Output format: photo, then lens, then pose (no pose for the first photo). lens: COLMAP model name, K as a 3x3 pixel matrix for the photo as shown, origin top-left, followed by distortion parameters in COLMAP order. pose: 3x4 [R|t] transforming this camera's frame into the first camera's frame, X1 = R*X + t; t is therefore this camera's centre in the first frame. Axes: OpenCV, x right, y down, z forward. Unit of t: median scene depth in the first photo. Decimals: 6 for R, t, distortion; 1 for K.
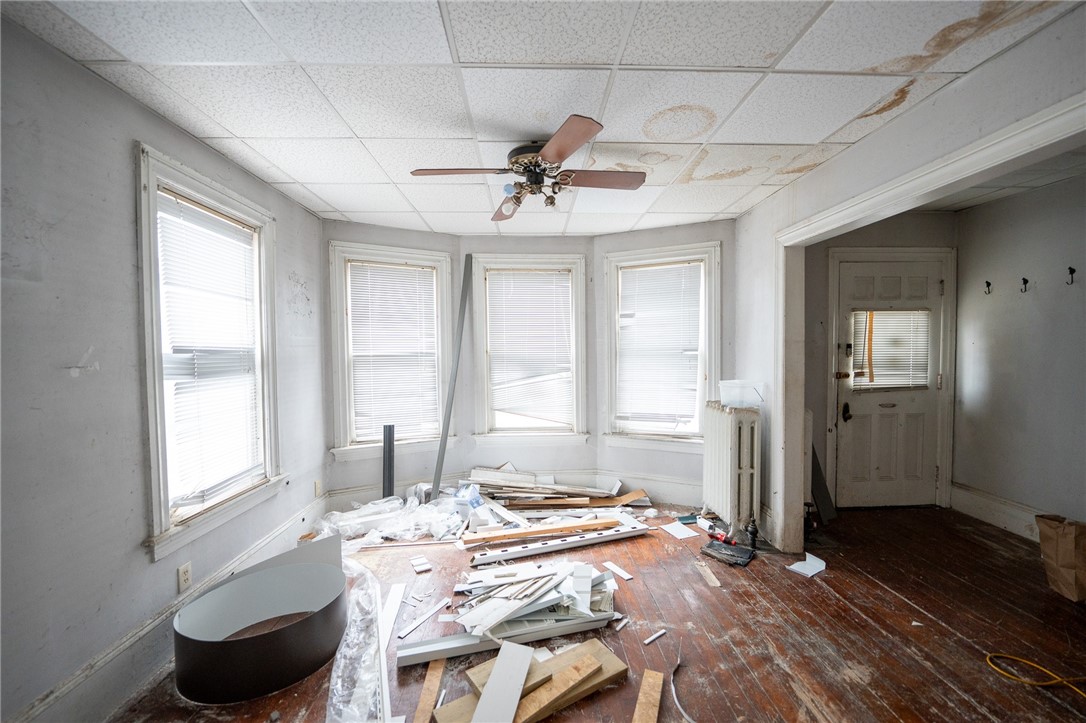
lens RADIAL K [[443.5, 0, 542.6], [0, 443.5, 362.2], [0, 0, 1]] dist [-0.002192, -0.000195]
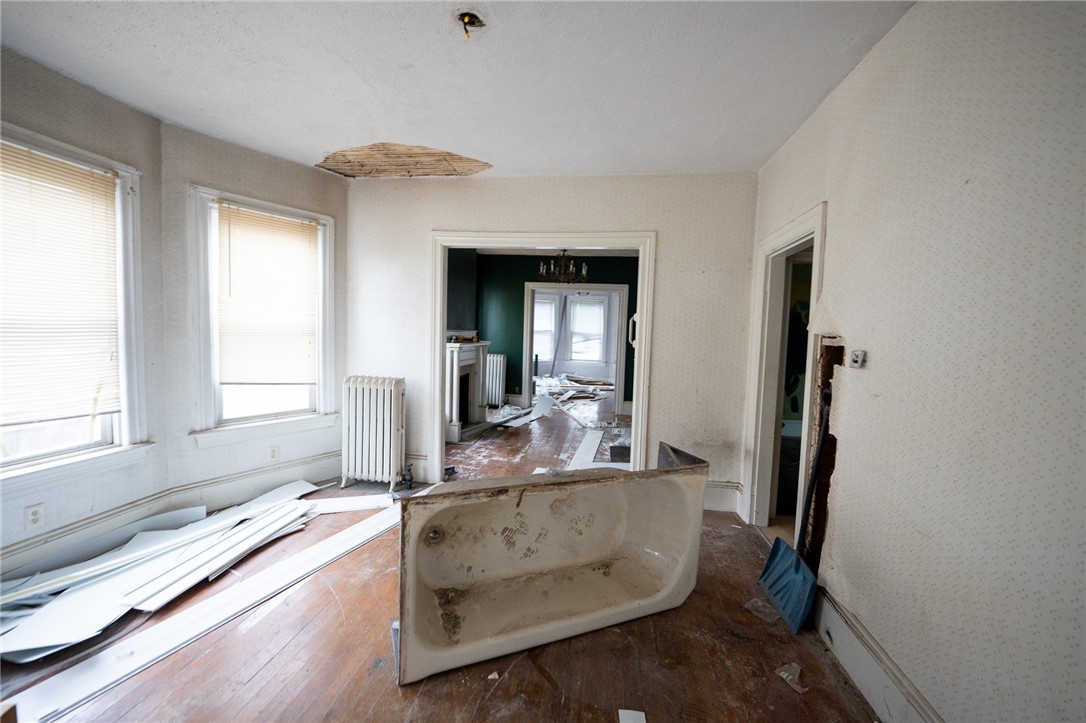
lens RADIAL K [[443.5, 0, 548.4], [0, 443.5, 359.6], [0, 0, 1]] dist [-0.002192, -0.000195]
pose [[0.983896, 0.054698, -0.170169, 0.223945], [-0.049705, 0.998203, 0.033468, 0.072136], [0.171694, -0.024470, 0.984846, -1.791079]]
